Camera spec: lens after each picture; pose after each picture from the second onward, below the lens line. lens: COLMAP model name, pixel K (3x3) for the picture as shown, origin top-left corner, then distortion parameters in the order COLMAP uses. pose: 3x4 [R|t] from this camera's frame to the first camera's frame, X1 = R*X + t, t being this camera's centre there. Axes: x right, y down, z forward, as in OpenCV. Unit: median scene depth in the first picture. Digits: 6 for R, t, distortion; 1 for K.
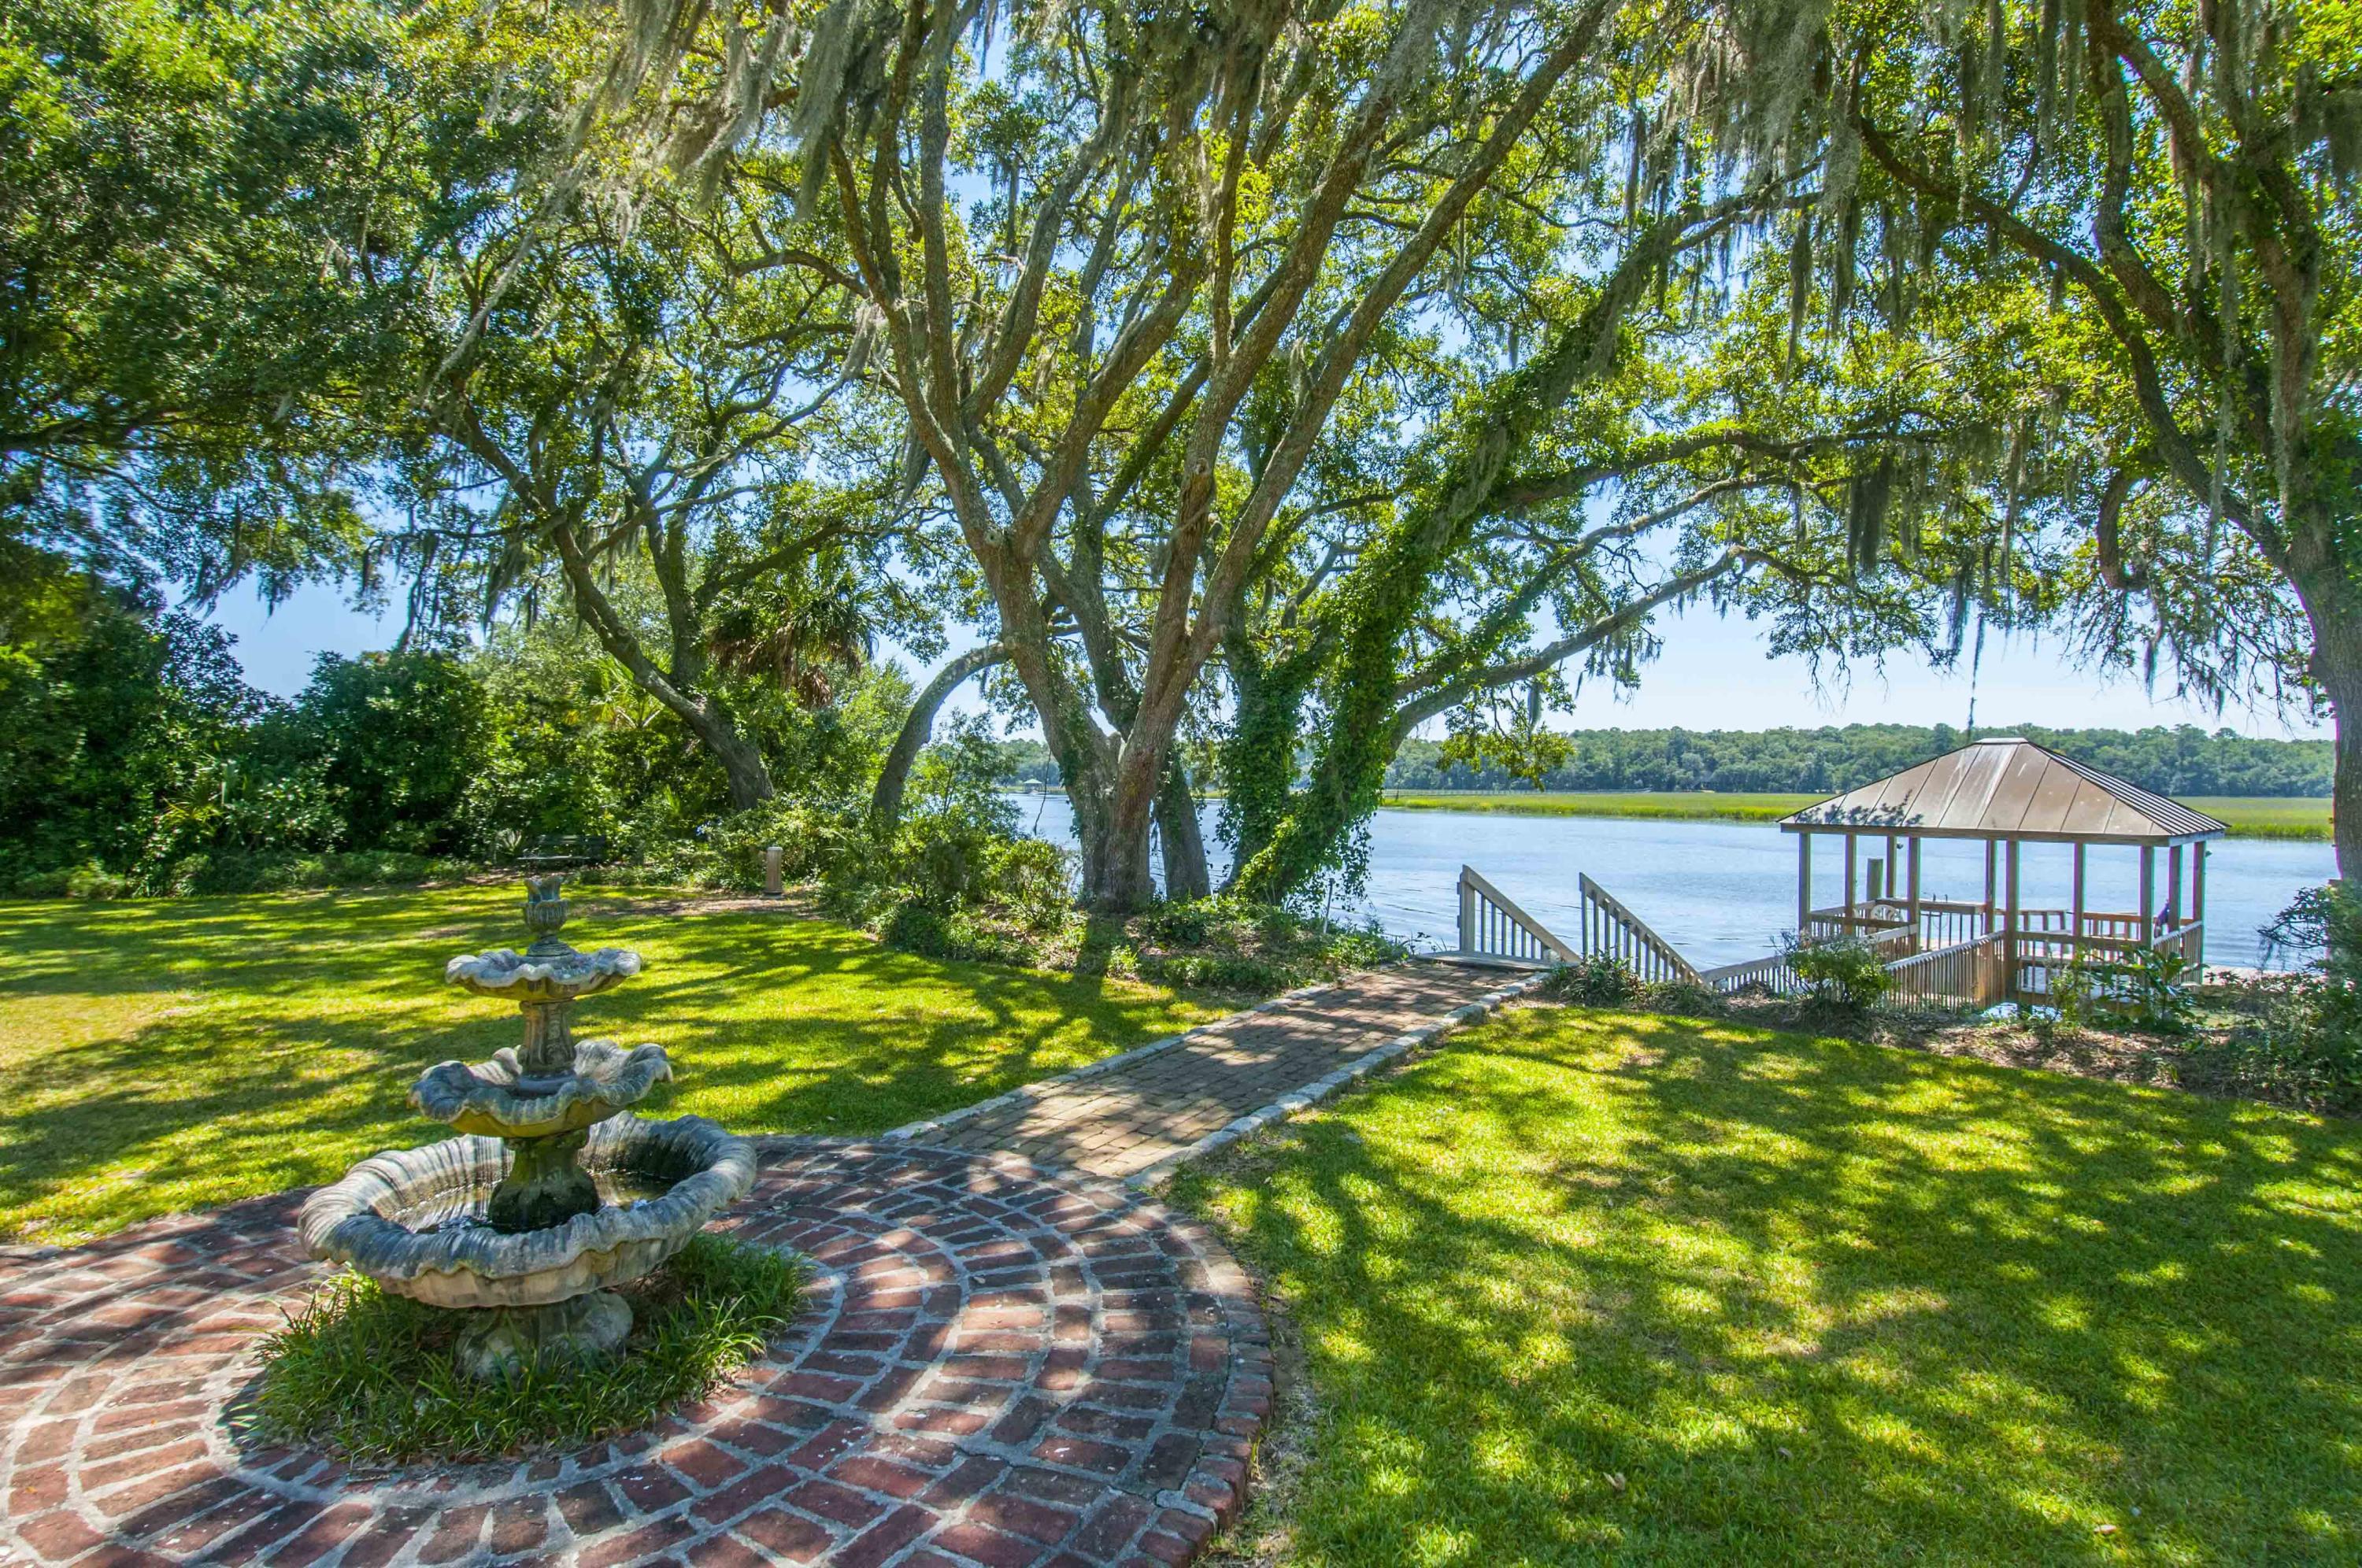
lens RADIAL K [[1254.3, 0, 1178.1], [0, 1254.3, 782.7], [0, 0, 1]] dist [-0.001750, -0.000094]
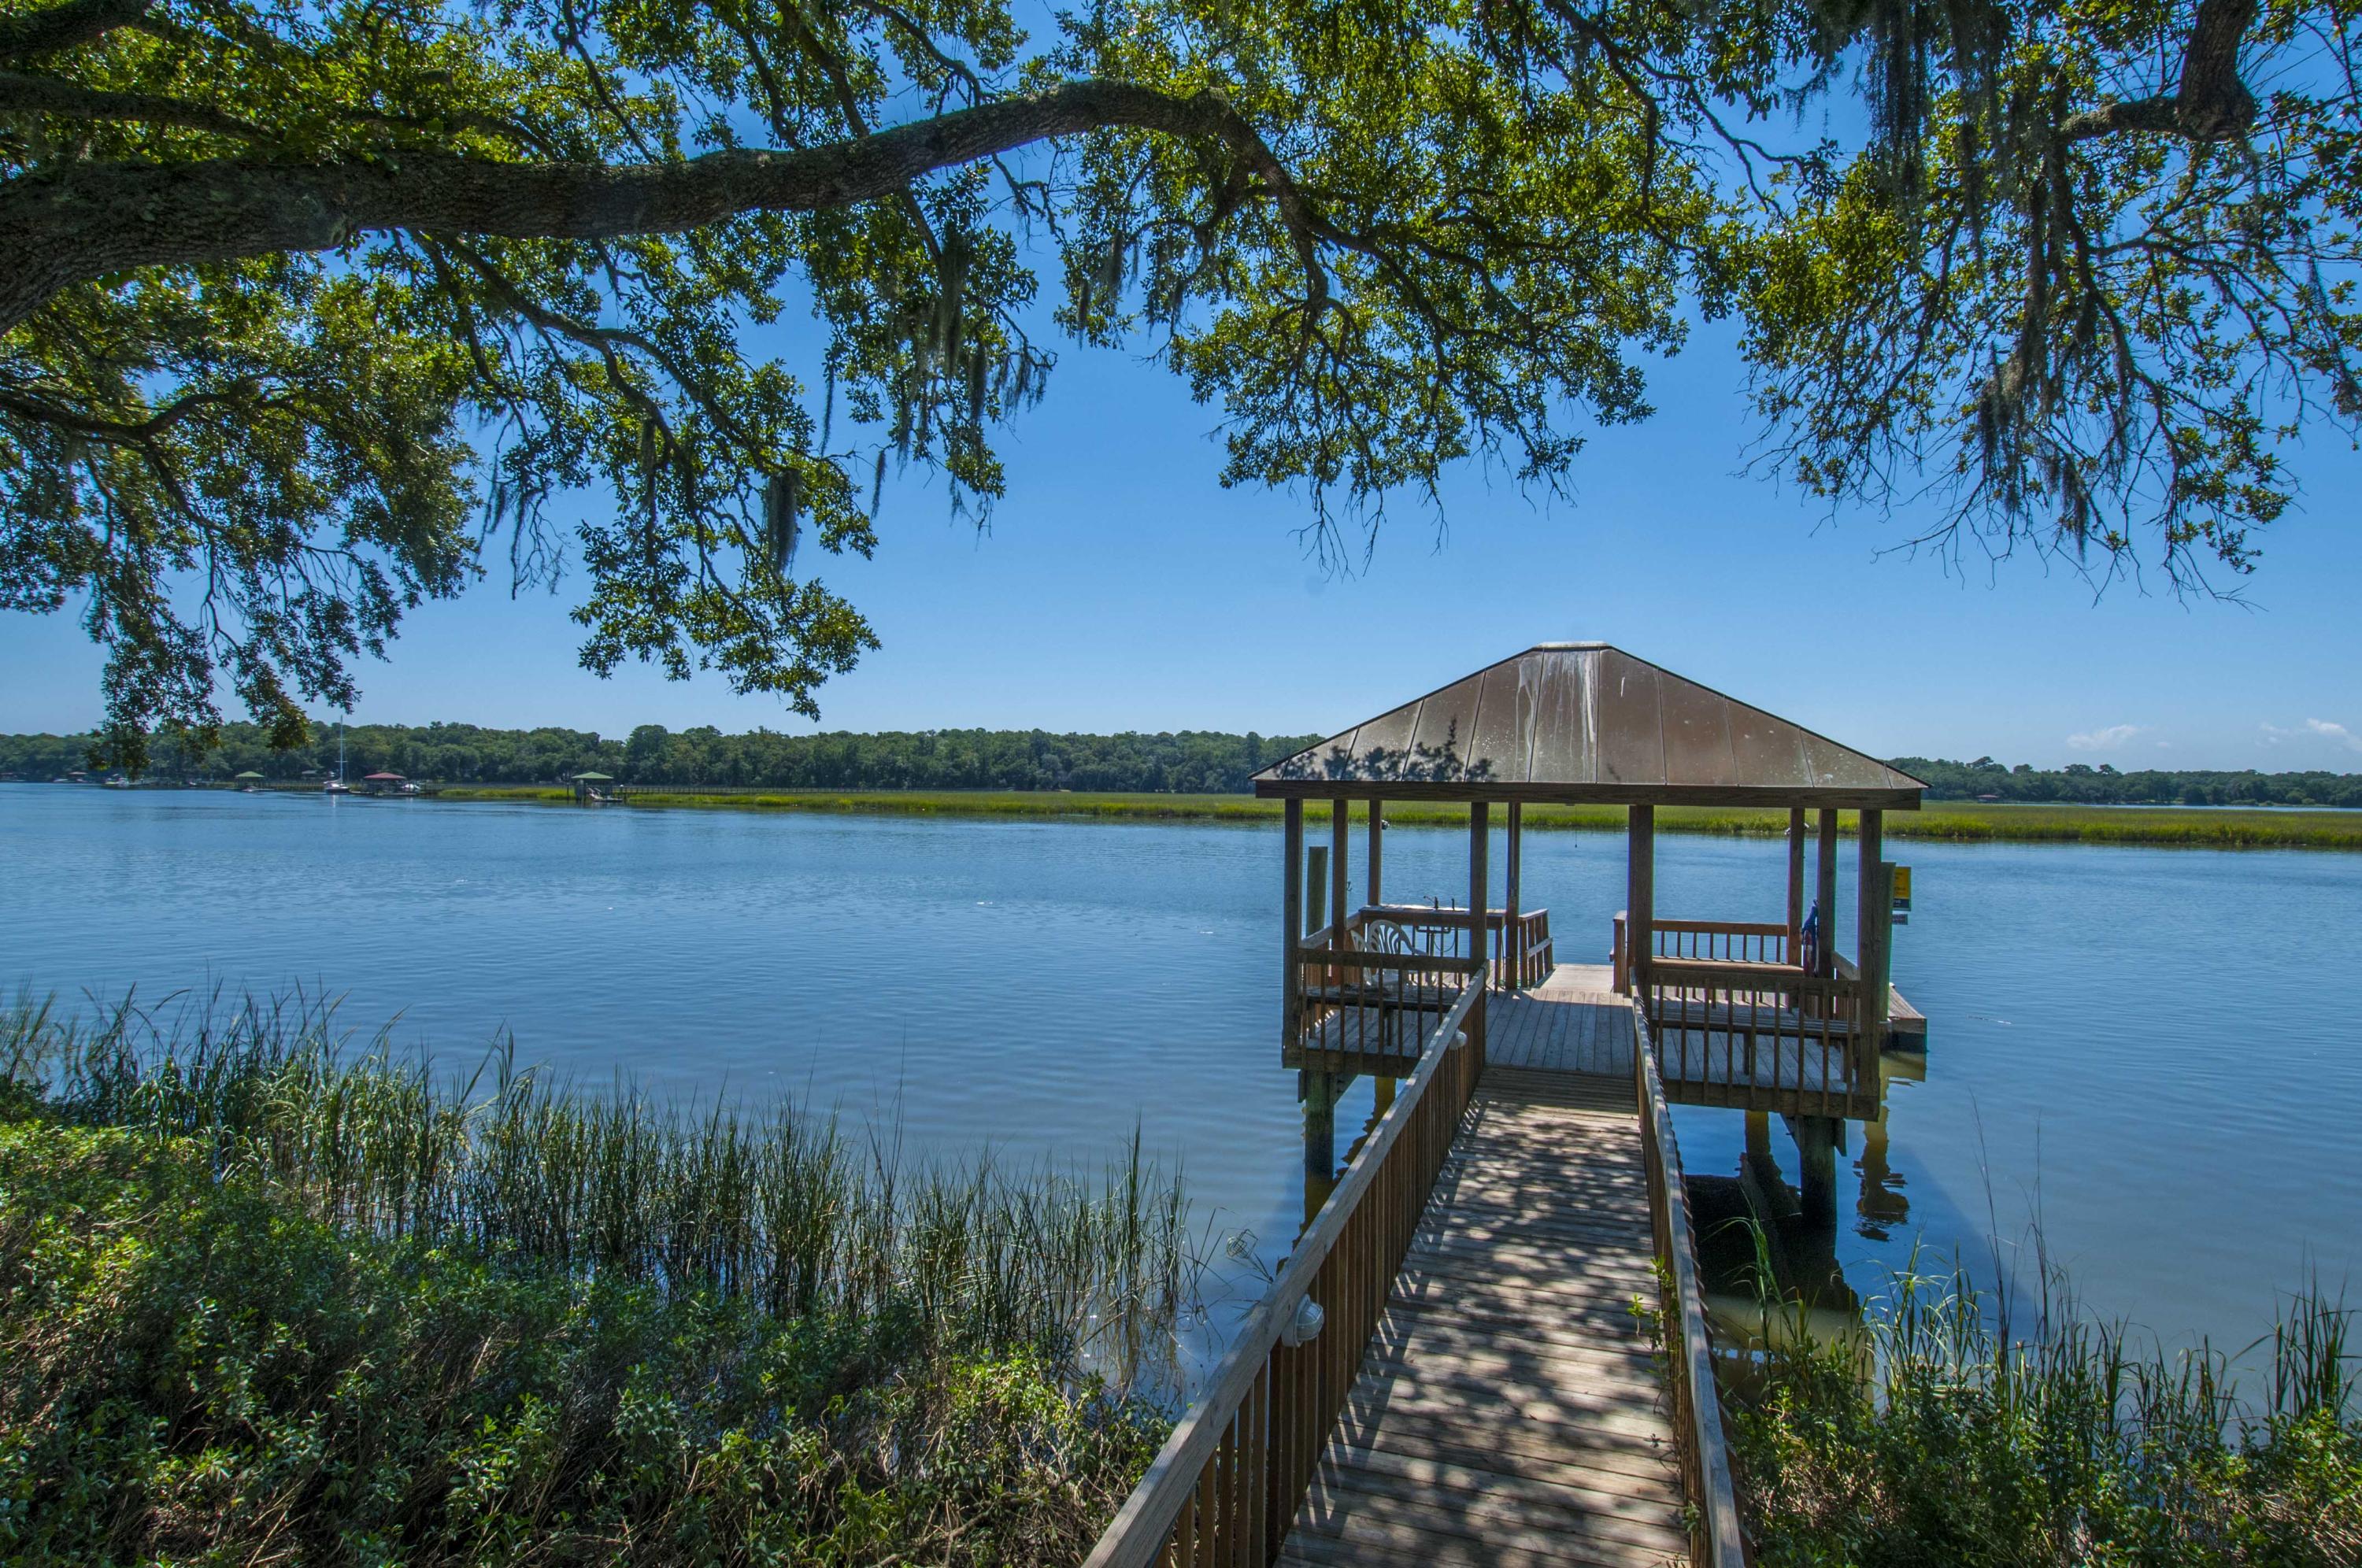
lens RADIAL K [[1254.3, 0, 1180.6], [0, 1254.3, 780.9], [0, 0, 1]] dist [-0.001750, -0.000094]
pose [[0.881015, 0.001896, 0.473085, 0.192807], [-0.000650, 0.999996, -0.002798, 0.032706], [-0.473088, 0.002157, 0.881012, 0.522112]]
